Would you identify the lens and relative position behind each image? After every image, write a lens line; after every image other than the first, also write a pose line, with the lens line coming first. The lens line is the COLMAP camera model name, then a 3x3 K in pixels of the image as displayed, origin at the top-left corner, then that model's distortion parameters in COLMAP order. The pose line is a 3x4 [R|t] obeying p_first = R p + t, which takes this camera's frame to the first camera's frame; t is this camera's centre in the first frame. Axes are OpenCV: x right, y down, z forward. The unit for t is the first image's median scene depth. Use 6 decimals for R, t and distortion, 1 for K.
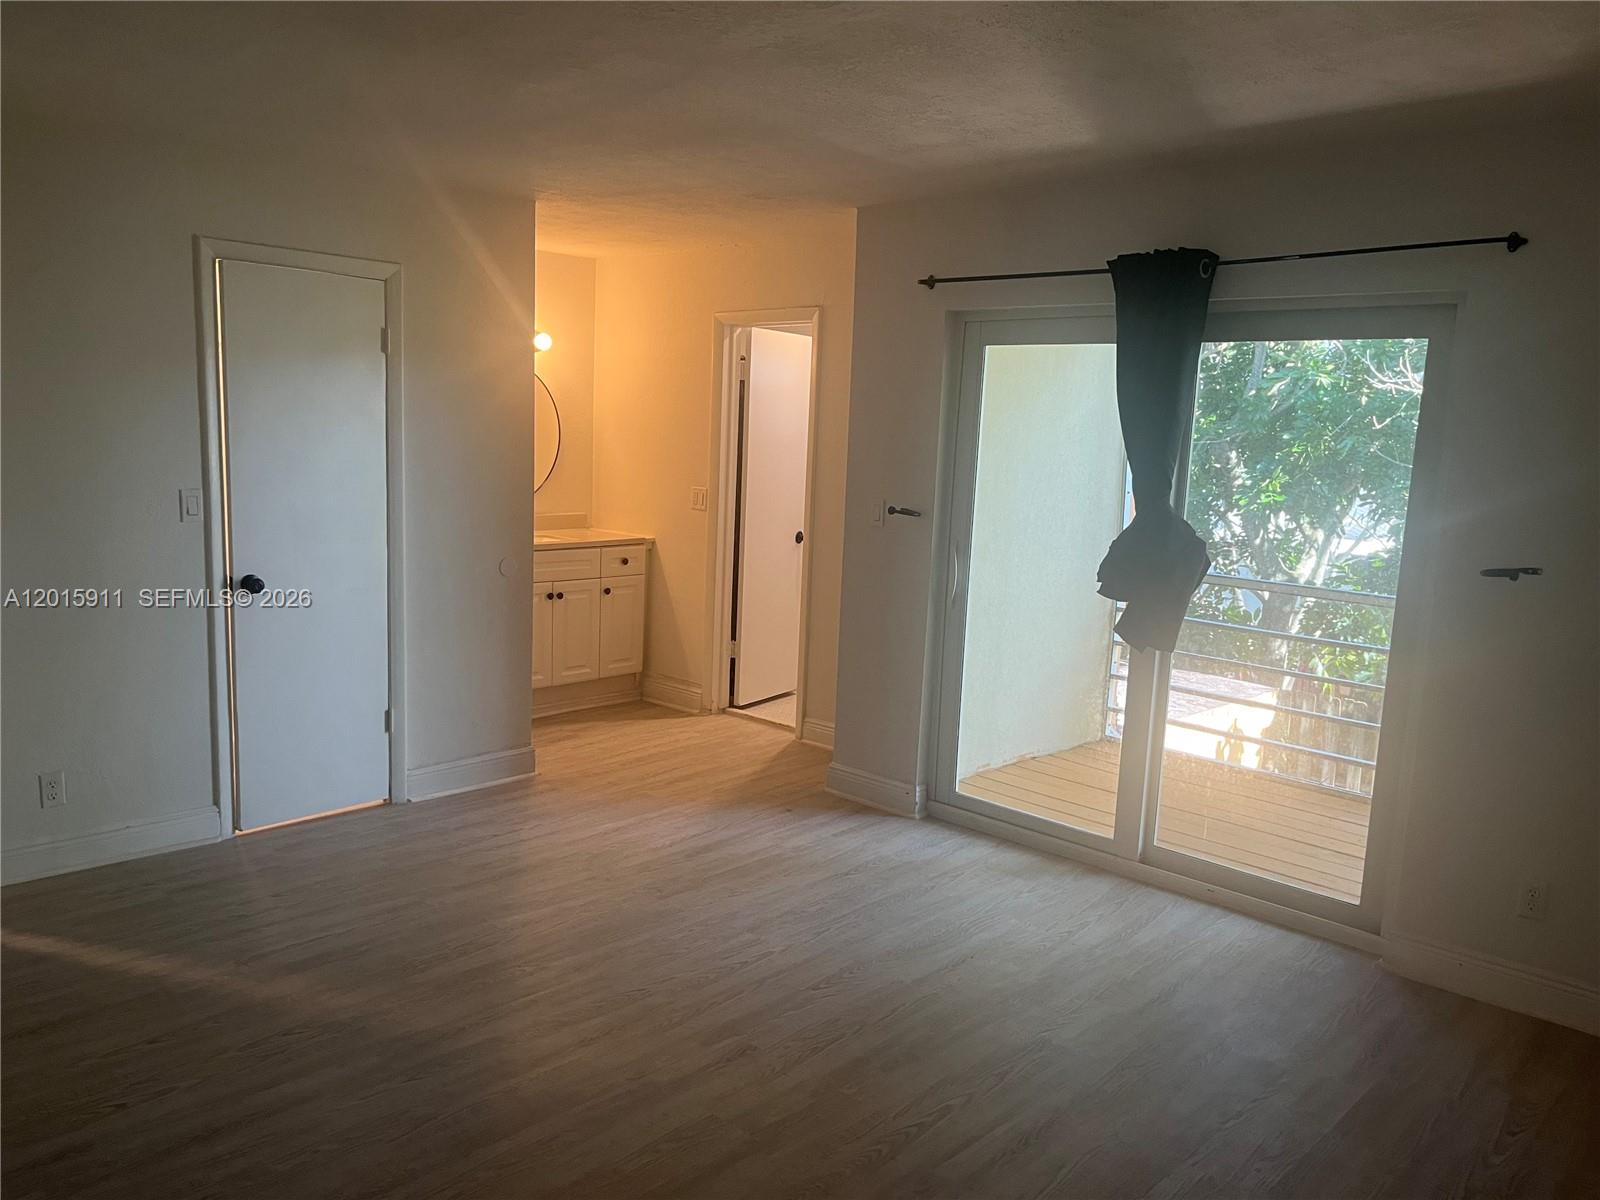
lens RADIAL K [[1209.5, 0, 797.7], [0, 1209.5, 615.3], [0, 0, 1]] dist [0.022005, -0.034505]
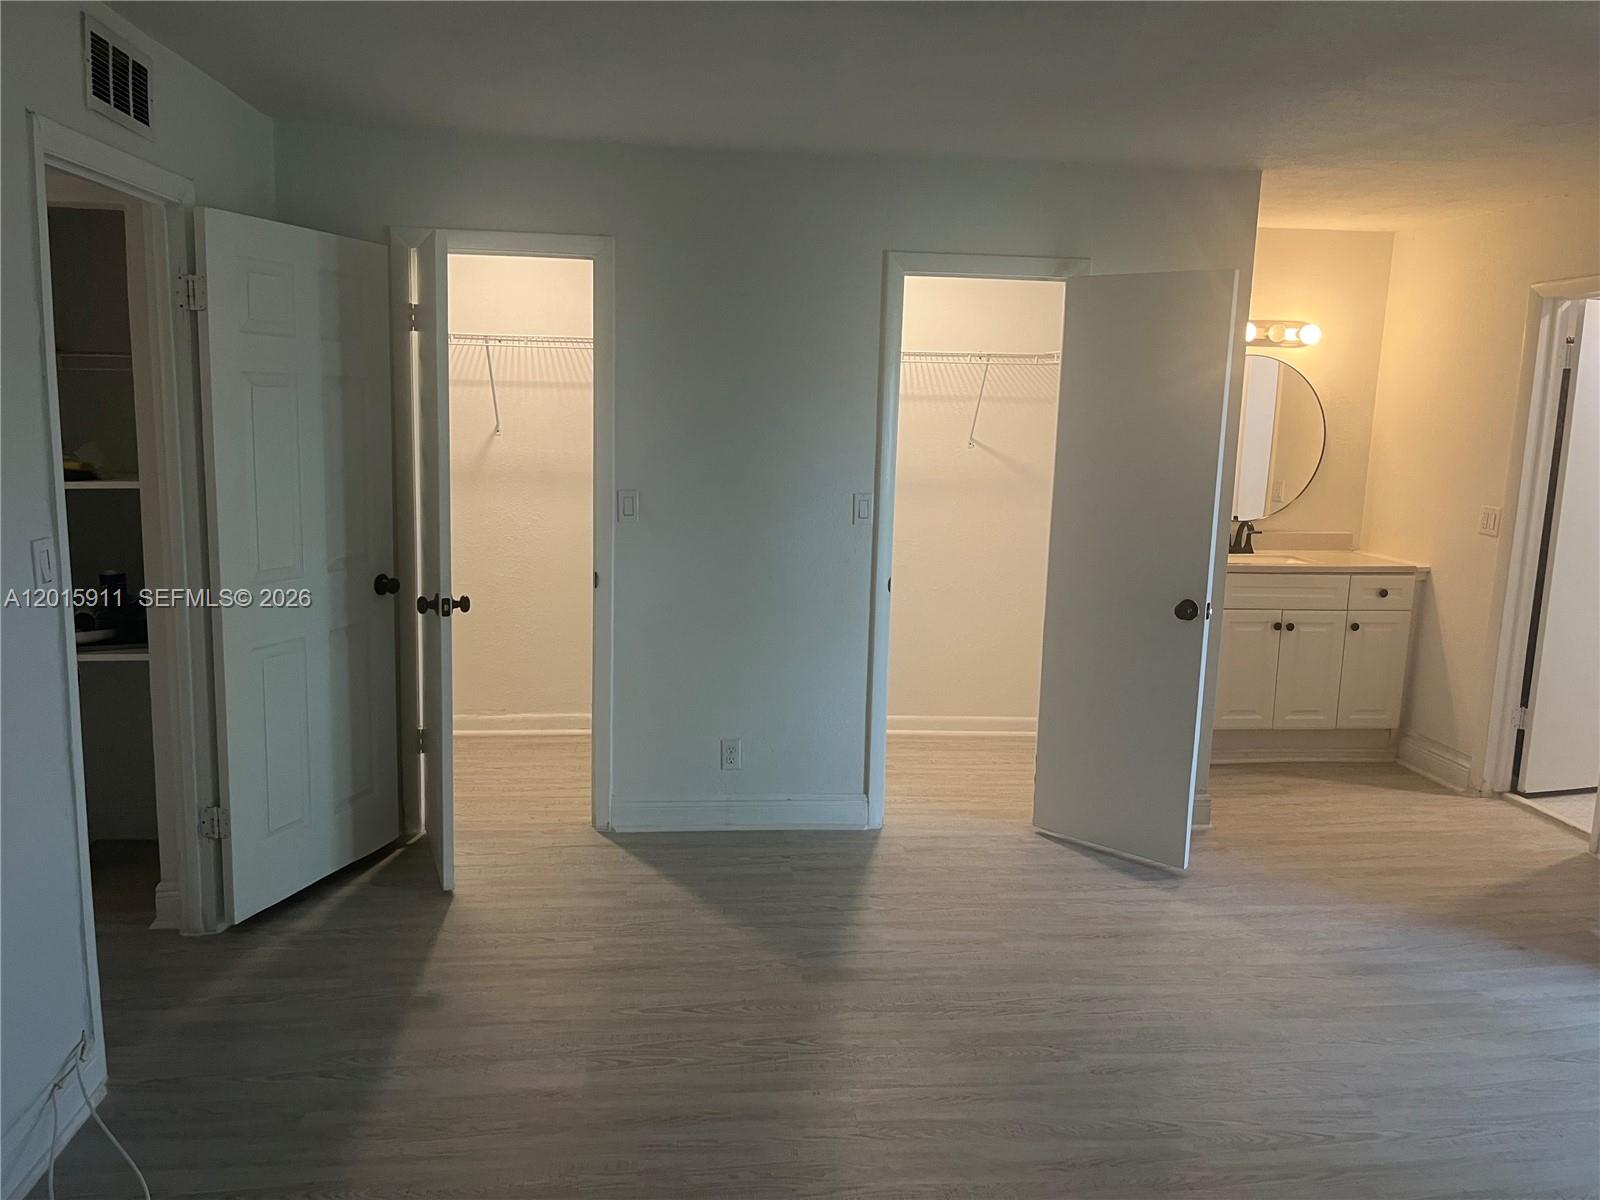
lens RADIAL K [[1220.0, 0, 807.8], [0, 1220.0, 594.3], [0, 0, 1]] dist [0.097556, -0.128594]
pose [[0.768682, 0.081632, -0.634400, 0.096434], [-0.097395, 0.995195, 0.010047, -0.014669], [0.632172, 0.054065, 0.772939, 0.101461]]
